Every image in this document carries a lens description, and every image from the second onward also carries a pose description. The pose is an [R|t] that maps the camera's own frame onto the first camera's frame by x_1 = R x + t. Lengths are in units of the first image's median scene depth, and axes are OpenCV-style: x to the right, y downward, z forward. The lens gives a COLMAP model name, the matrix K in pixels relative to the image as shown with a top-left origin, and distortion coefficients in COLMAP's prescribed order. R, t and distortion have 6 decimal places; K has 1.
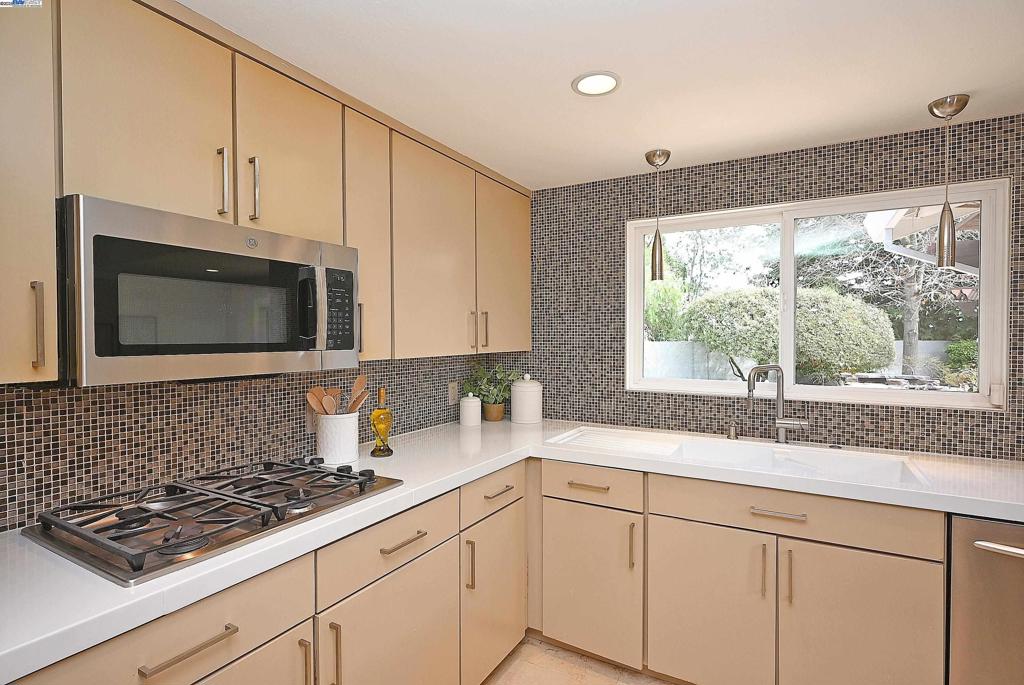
lens RADIAL K [[504.8, 0, 512.0], [0, 504.8, 342.5], [0, 0, 1]] dist [-0.003087, -0.000082]
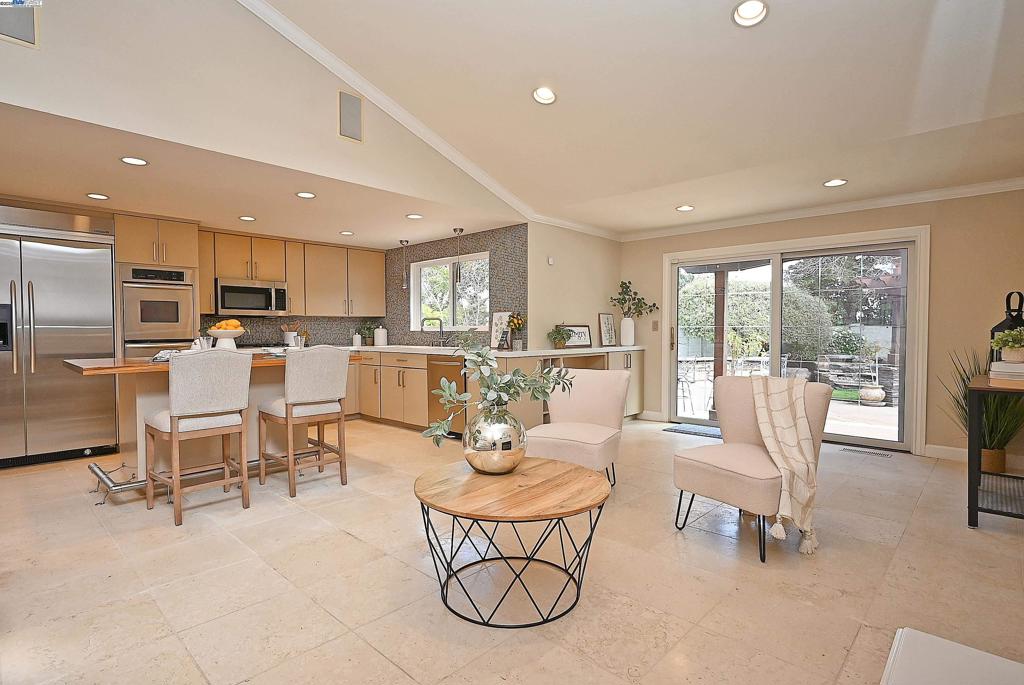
lens RADIAL K [[514.2, 0, 512.0], [0, 514.2, 342.5], [0, 0, 1]] dist [-0.003676, -0.000124]
pose [[0.972275, 0.004637, -0.233793, 1.510658], [-0.001993, 0.999931, 0.011546, 0.138642], [0.233830, -0.010760, 0.972218, -1.561950]]
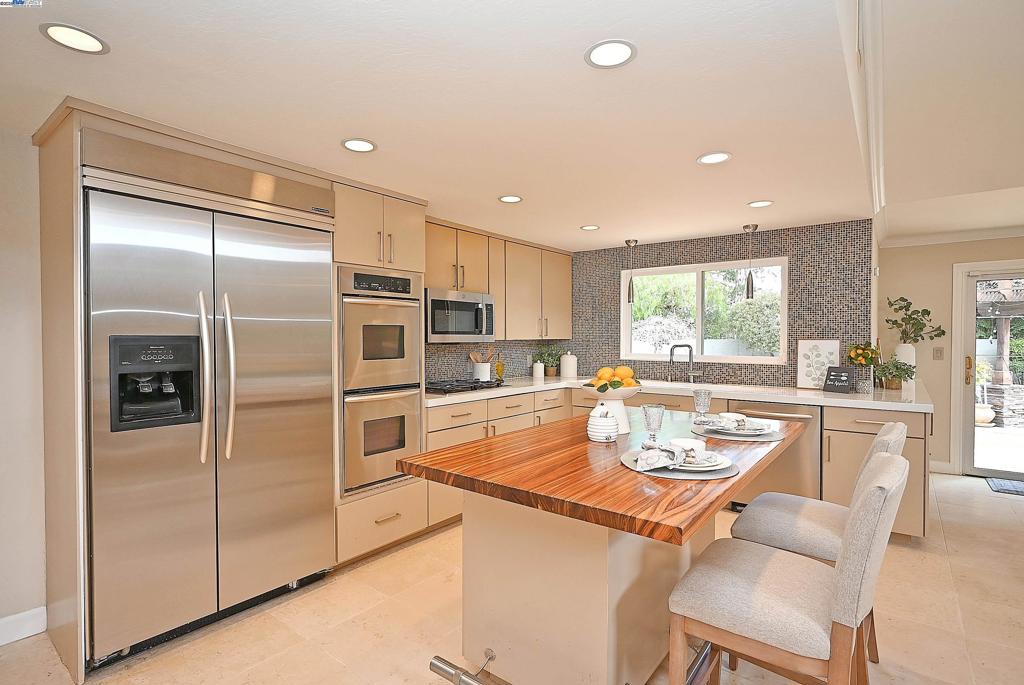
lens RADIAL K [[504.8, 0, 512.0], [0, 504.8, 342.5], [0, 0, 1]] dist [-0.003087, -0.000082]
pose [[0.991034, 0.003476, -0.133562, 0.086745], [-0.003394, 0.999994, 0.000843, 0.036303], [0.133564, -0.000382, 0.991040, -1.086898]]
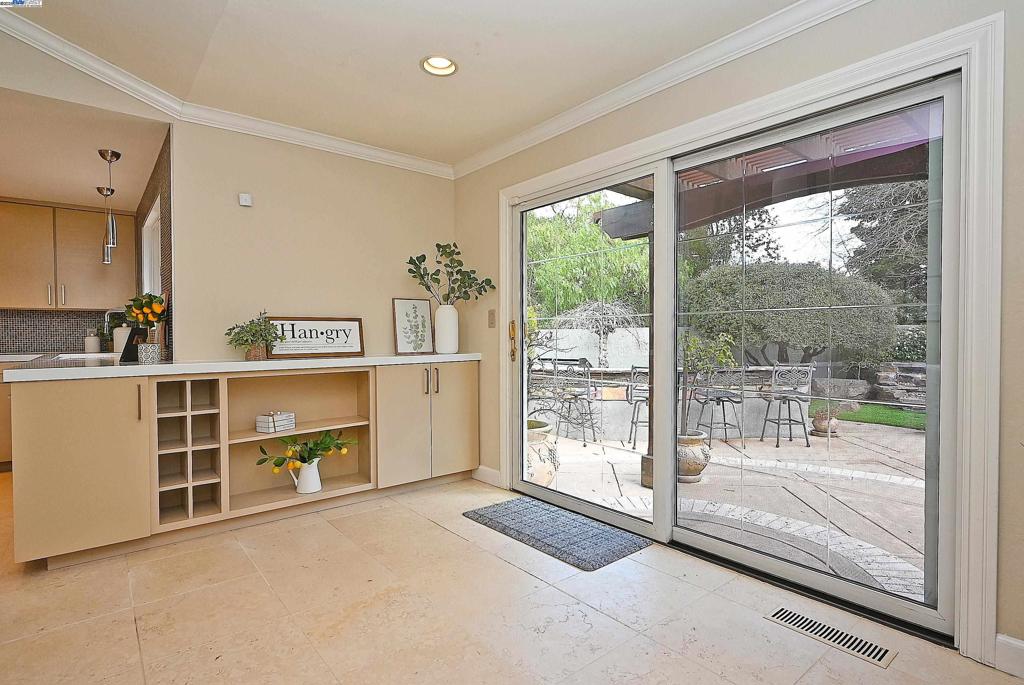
lens RADIAL K [[518.9, 0, 512.0], [0, 518.9, 342.5], [0, 0, 1]] dist [-0.004118, -0.001051]
pose [[0.934501, 0.001436, -0.355958, 2.234407], [0.000641, 0.999983, 0.005719, 0.143624], [0.355961, -0.005573, 0.934484, -0.161970]]
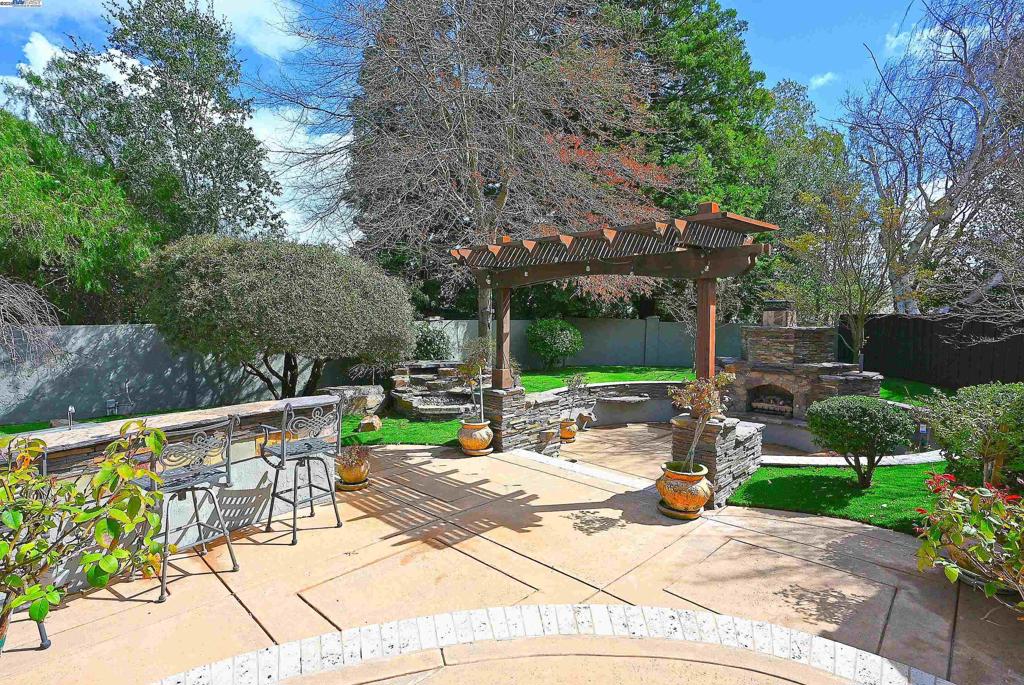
lens RADIAL K [[518.9, 0, 512.0], [0, 518.9, 342.5], [0, 0, 1]] dist [-0.004118, -0.001051]
pose [[0.862240, -0.027156, 0.505771, 2.370965], [0.009502, 0.999253, 0.037454, 0.012733], [-0.506410, -0.027488, 0.861855, 1.308436]]
